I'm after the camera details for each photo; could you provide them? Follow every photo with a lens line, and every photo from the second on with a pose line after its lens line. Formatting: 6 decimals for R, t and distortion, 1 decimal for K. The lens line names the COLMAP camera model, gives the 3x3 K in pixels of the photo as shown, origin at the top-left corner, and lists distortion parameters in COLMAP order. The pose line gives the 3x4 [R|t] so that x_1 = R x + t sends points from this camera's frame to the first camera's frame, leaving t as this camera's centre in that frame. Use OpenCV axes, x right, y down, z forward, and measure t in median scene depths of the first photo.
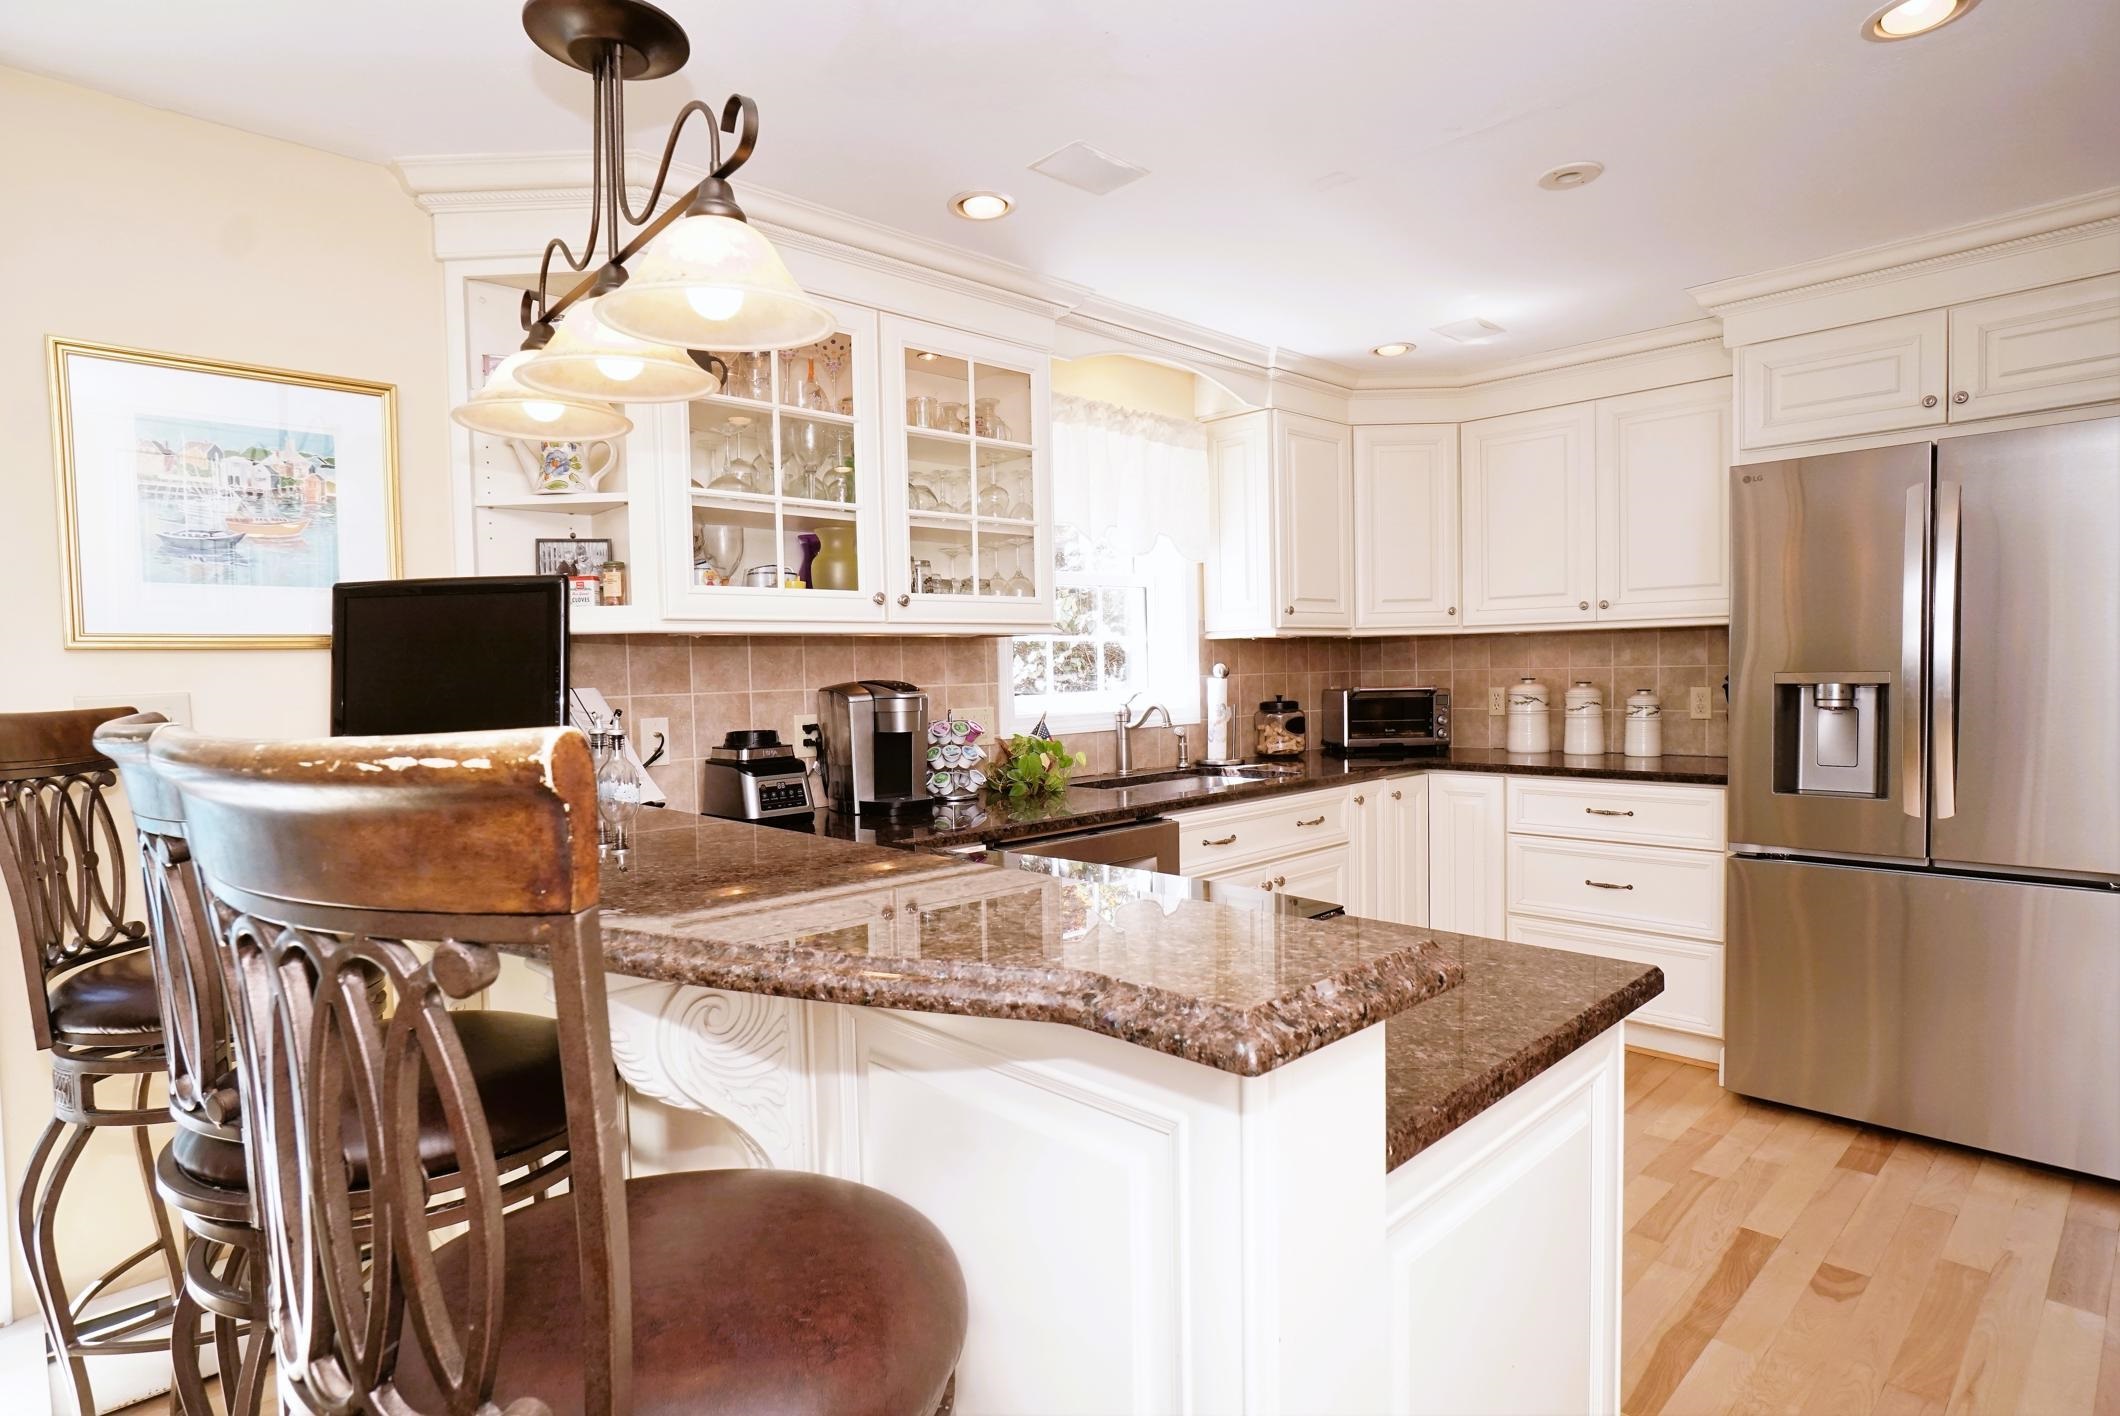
lens RADIAL K [[1121.0, 0, 1061.5], [0, 1121.0, 705.6], [0, 0, 1]] dist [-0.037595, 0.027646]
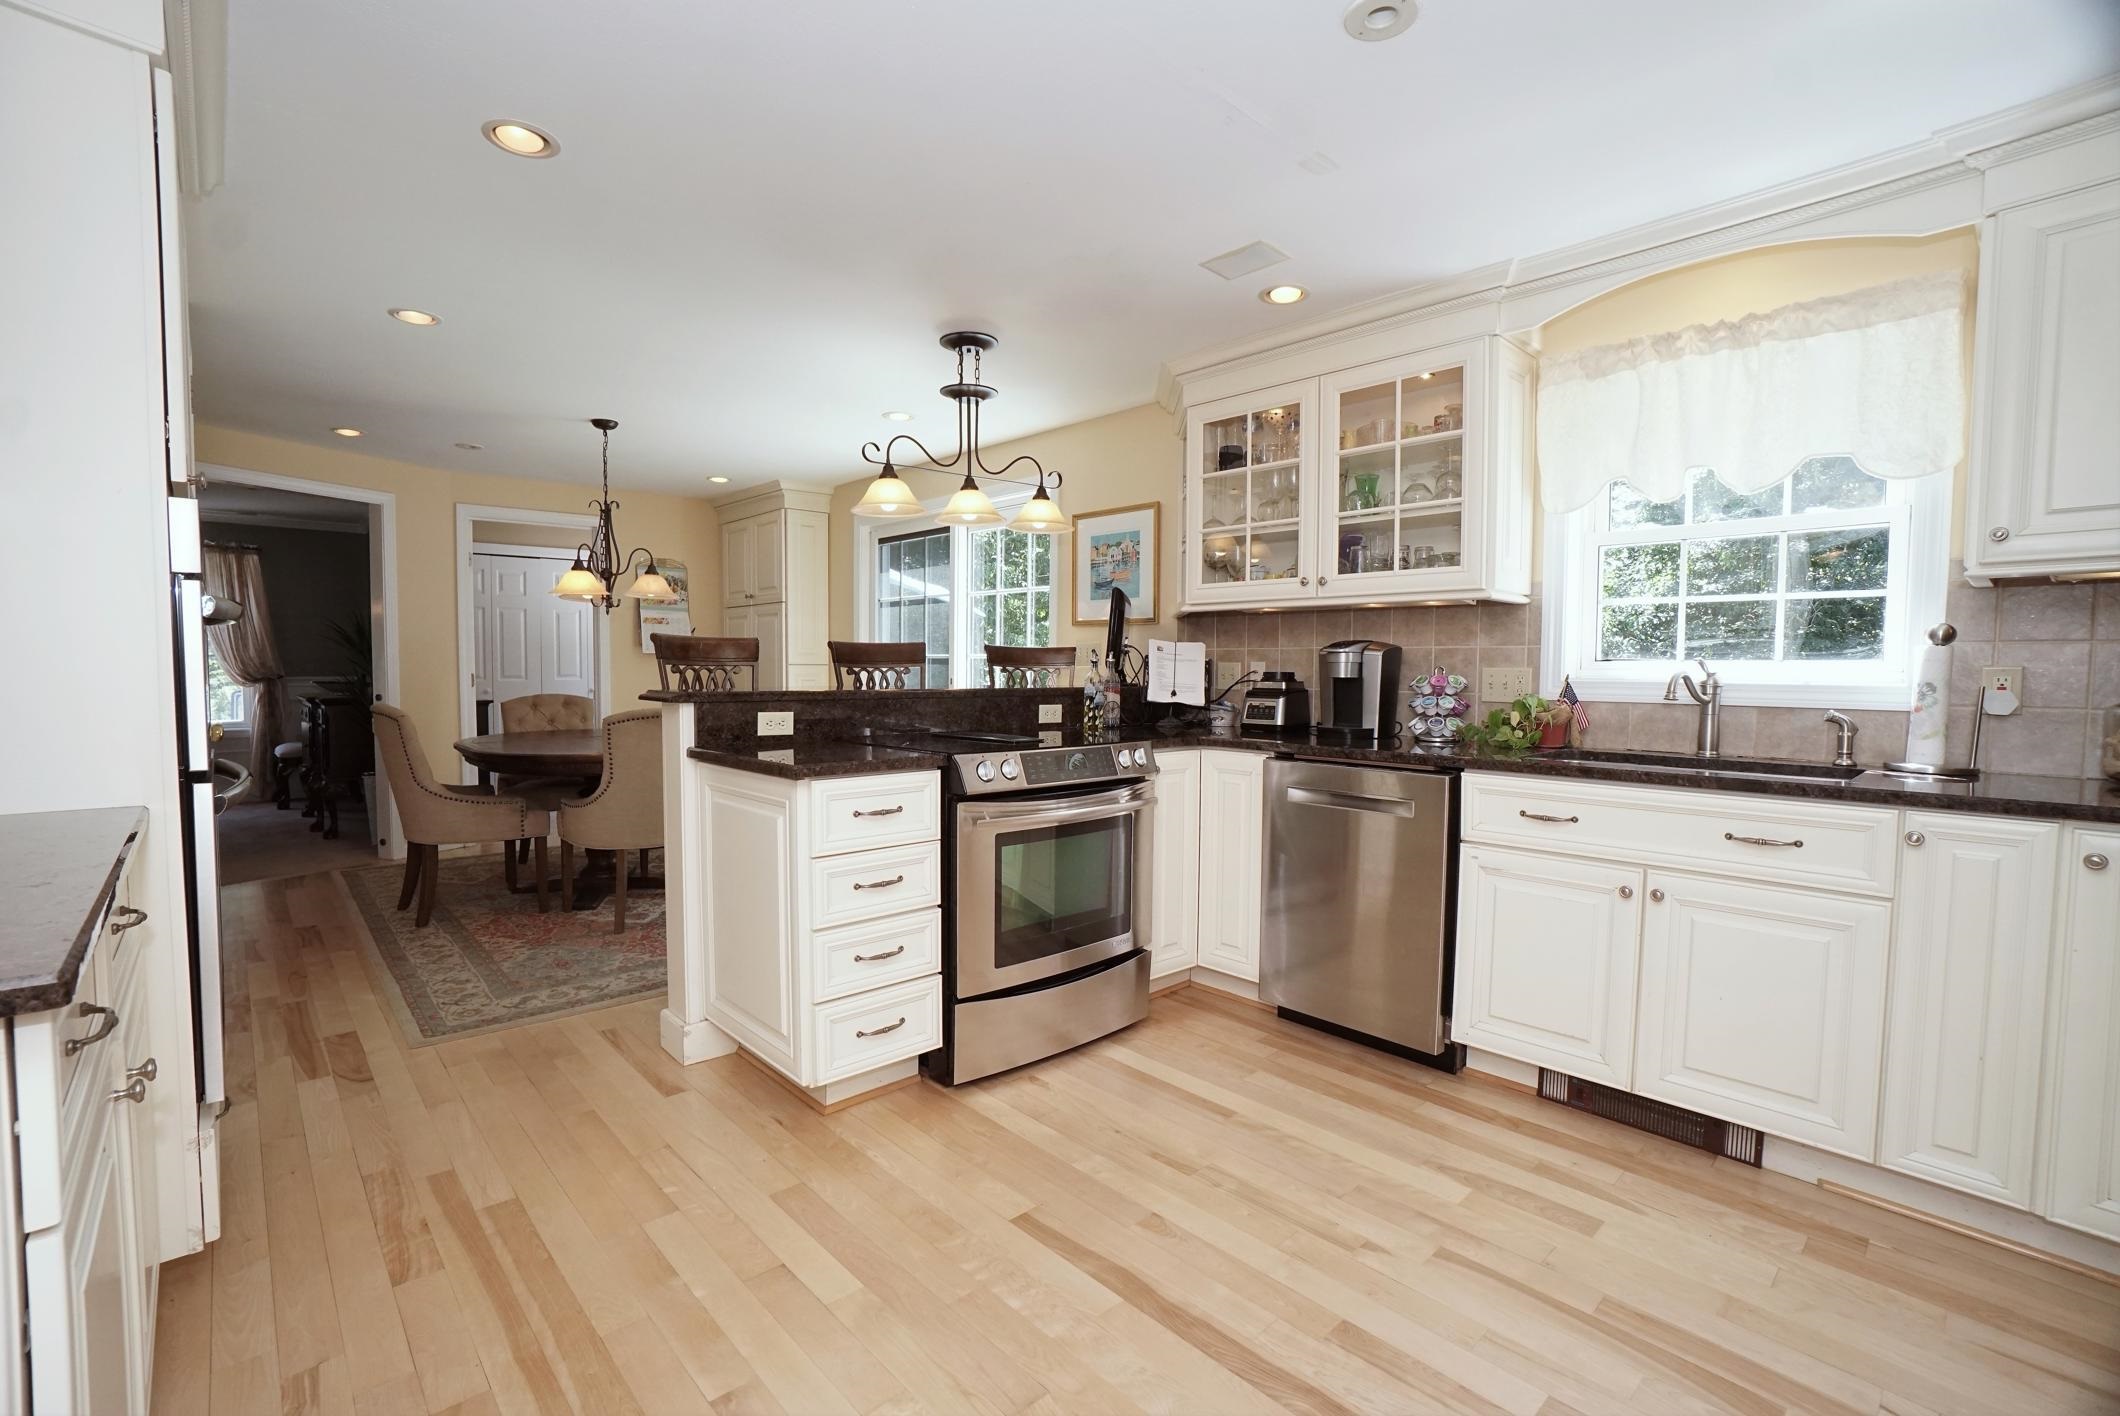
lens RADIAL K [[937.1, 0, 1055.6], [0, 937.1, 715.3], [0, 0, 1]] dist [-0.065644, 0.025862]
pose [[-0.022633, 0.074279, -0.996981, 0.937928], [-0.041313, 0.996315, 0.075167, -0.001764], [0.998890, 0.042889, -0.019481, 0.642158]]
